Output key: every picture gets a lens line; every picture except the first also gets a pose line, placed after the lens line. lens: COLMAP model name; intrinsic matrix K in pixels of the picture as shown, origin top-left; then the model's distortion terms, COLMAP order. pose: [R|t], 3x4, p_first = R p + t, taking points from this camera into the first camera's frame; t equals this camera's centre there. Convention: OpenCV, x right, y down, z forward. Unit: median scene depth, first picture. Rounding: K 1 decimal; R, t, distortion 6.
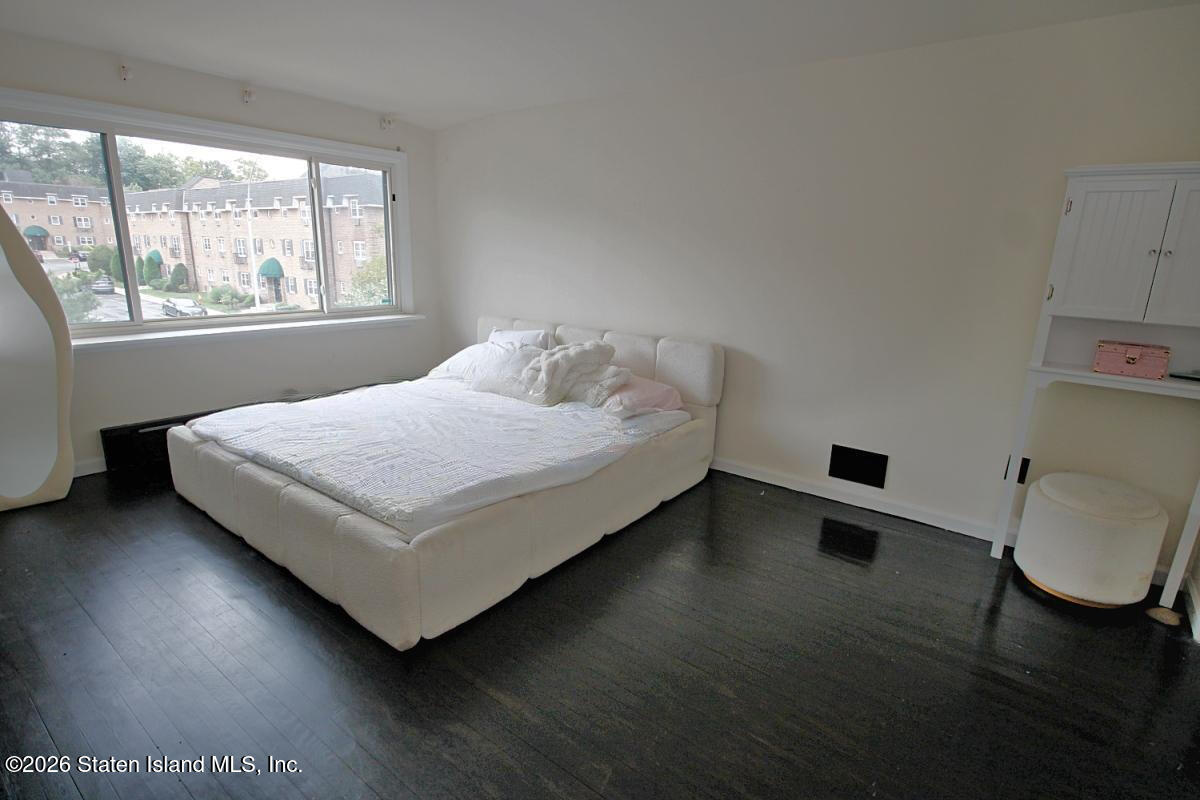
lens RADIAL K [[618.9, 0, 600.0], [0, 618.9, 400.0], [0, 0, 1]] dist [-0.001309, -0.000791]
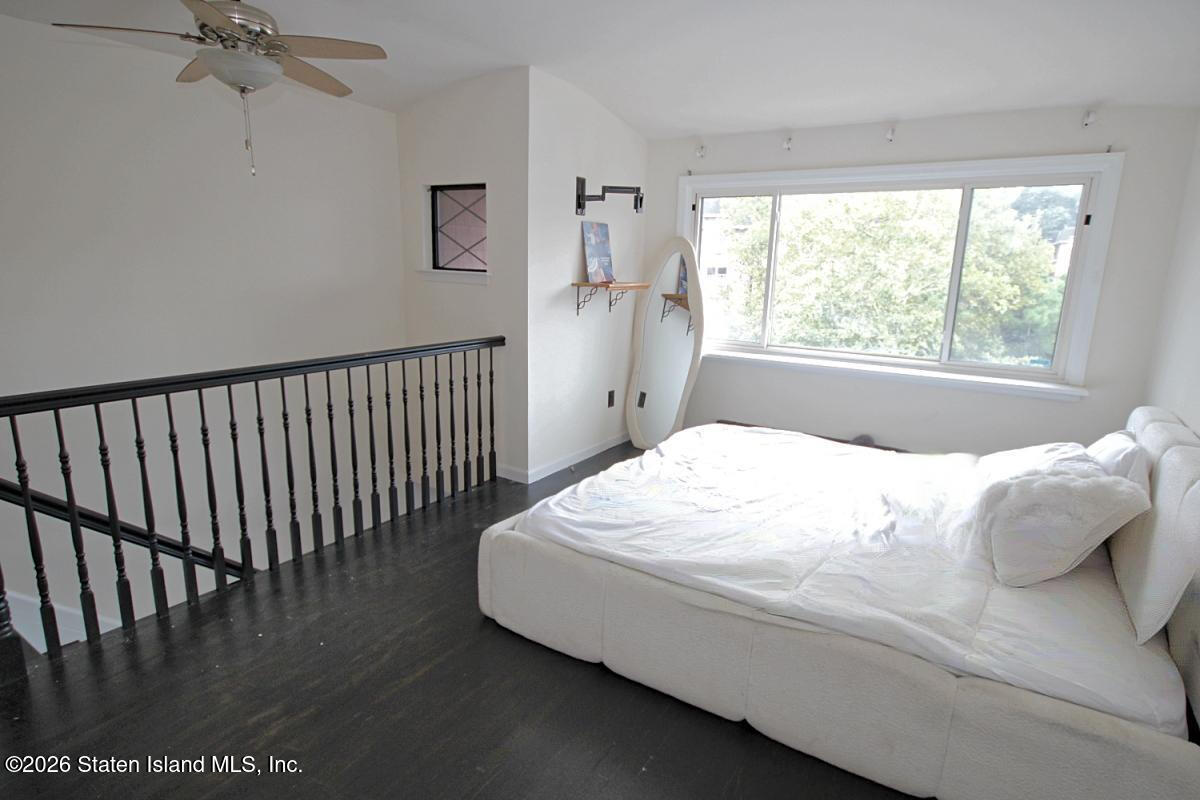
lens RADIAL K [[618.9, 0, 600.0], [0, 618.9, 400.0], [0, 0, 1]] dist [-0.001309, -0.000791]
pose [[0.090406, 0.191499, -0.977320, 0.343019], [-0.266913, 0.950097, 0.161474, -0.100995], [0.959471, 0.246261, 0.137008, 0.429138]]
